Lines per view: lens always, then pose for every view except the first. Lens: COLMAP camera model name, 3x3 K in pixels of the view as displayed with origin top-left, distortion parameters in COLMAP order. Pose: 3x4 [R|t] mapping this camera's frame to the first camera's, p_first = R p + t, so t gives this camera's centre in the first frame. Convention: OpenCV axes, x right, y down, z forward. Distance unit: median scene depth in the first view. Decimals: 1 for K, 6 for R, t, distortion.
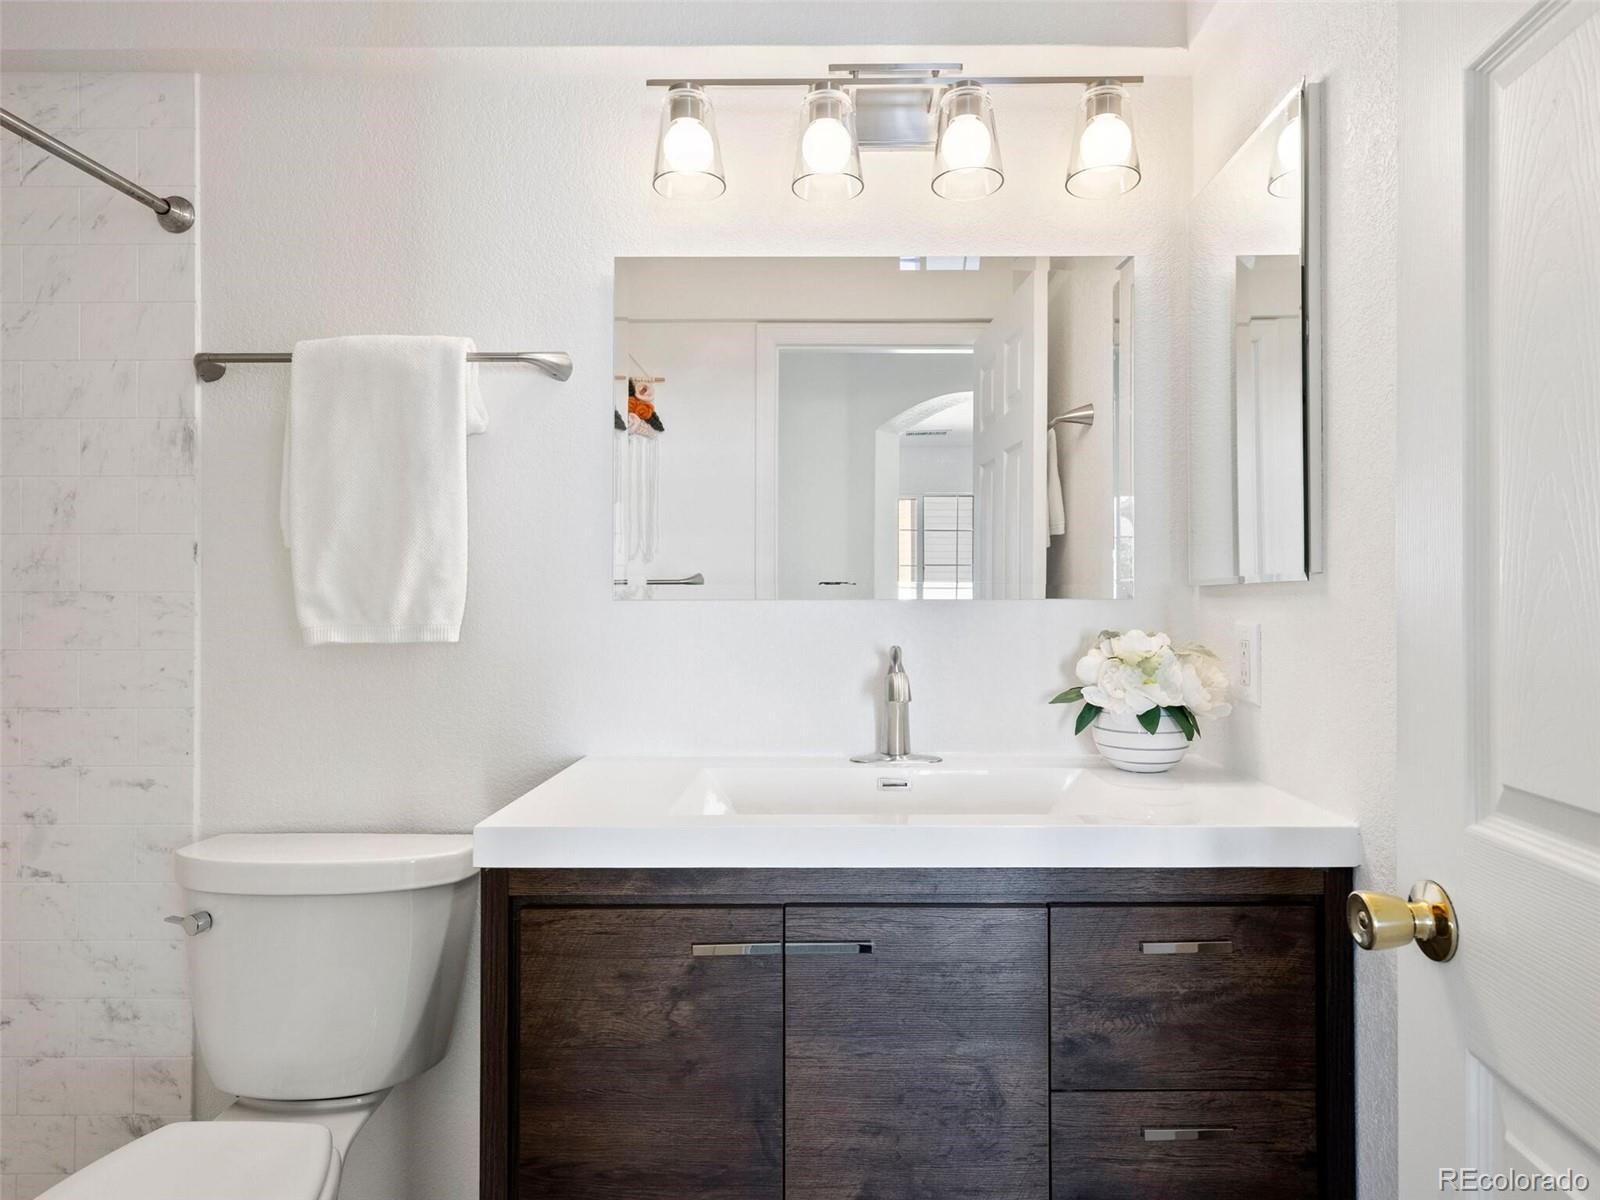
lens RADIAL K [[906.4, 0, 801.4], [0, 906.4, 591.7], [0, 0, 1]] dist [0.001562, 0.001315]
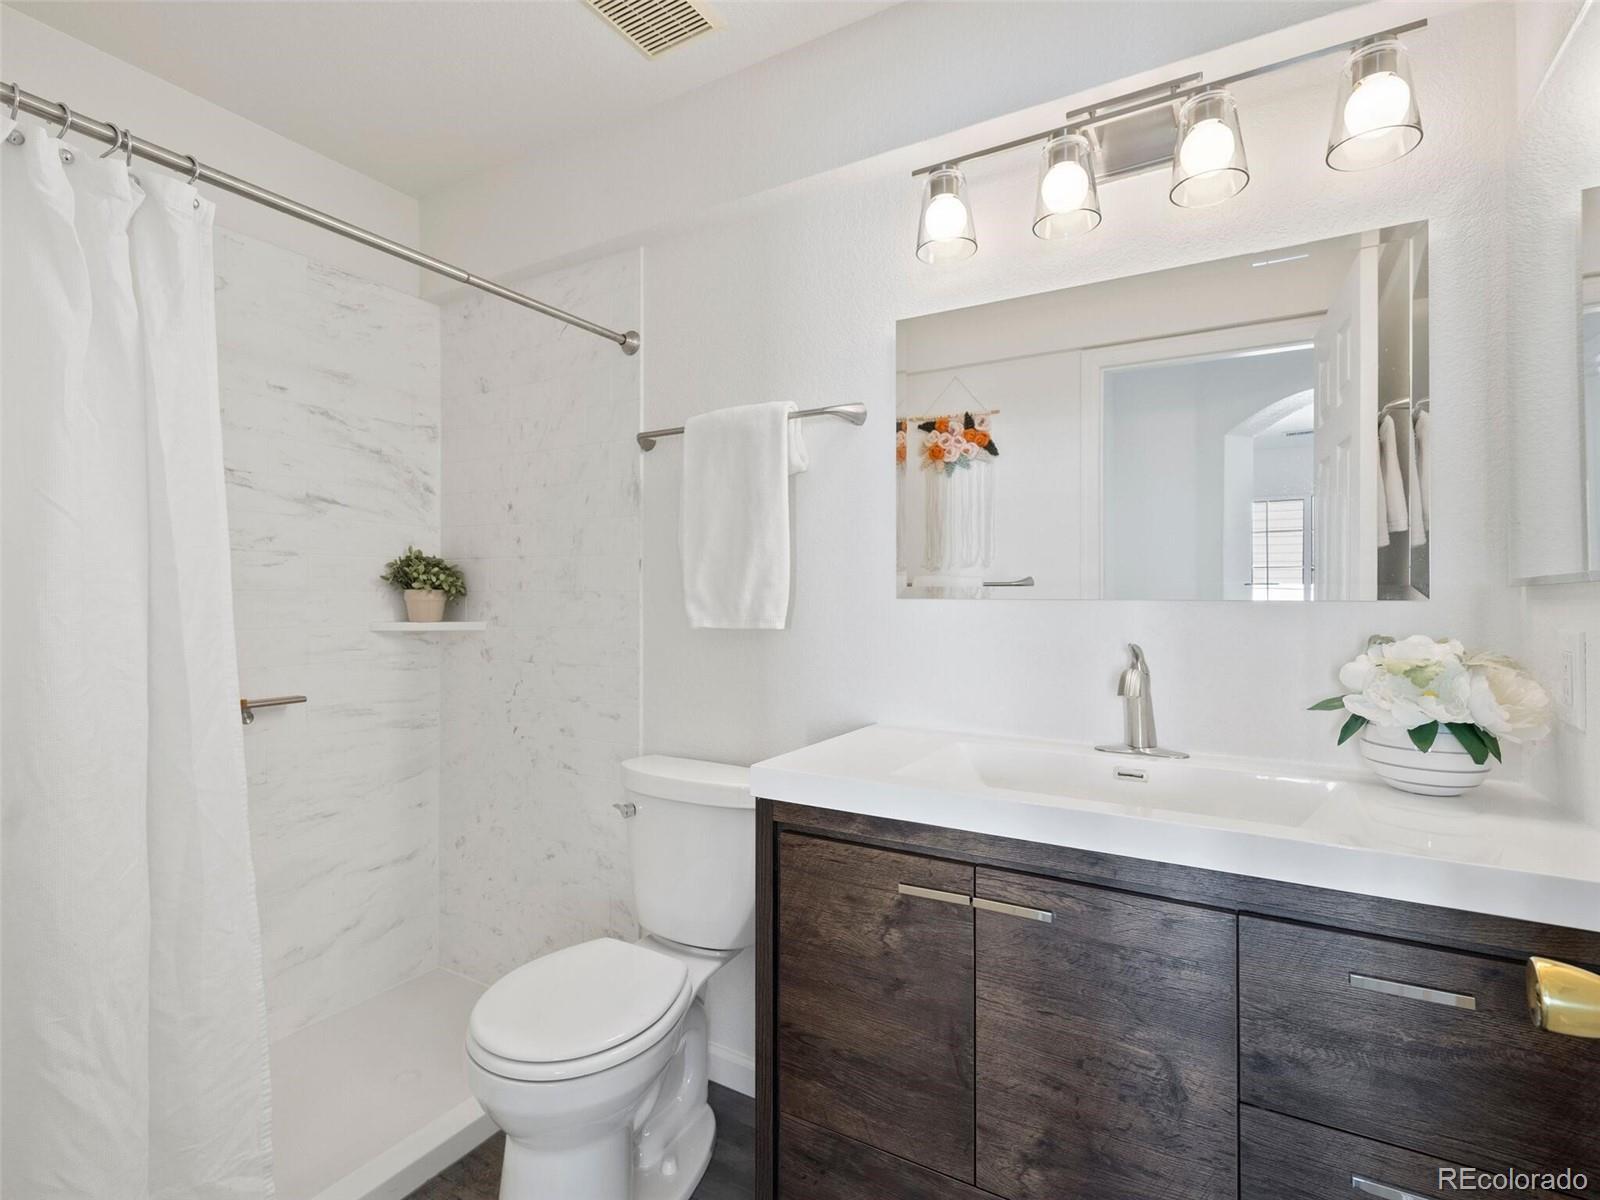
lens RADIAL K [[763.1, 0, 808.4], [0, 763.1, 593.0], [0, 0, 1]] dist [-0.002476, -0.000196]
pose [[0.868851, 0.002272, -0.495068, 0.216804], [-0.002289, 0.999997, 0.000572, 0.000989], [0.495068, 0.000636, 0.868854, 0.043069]]
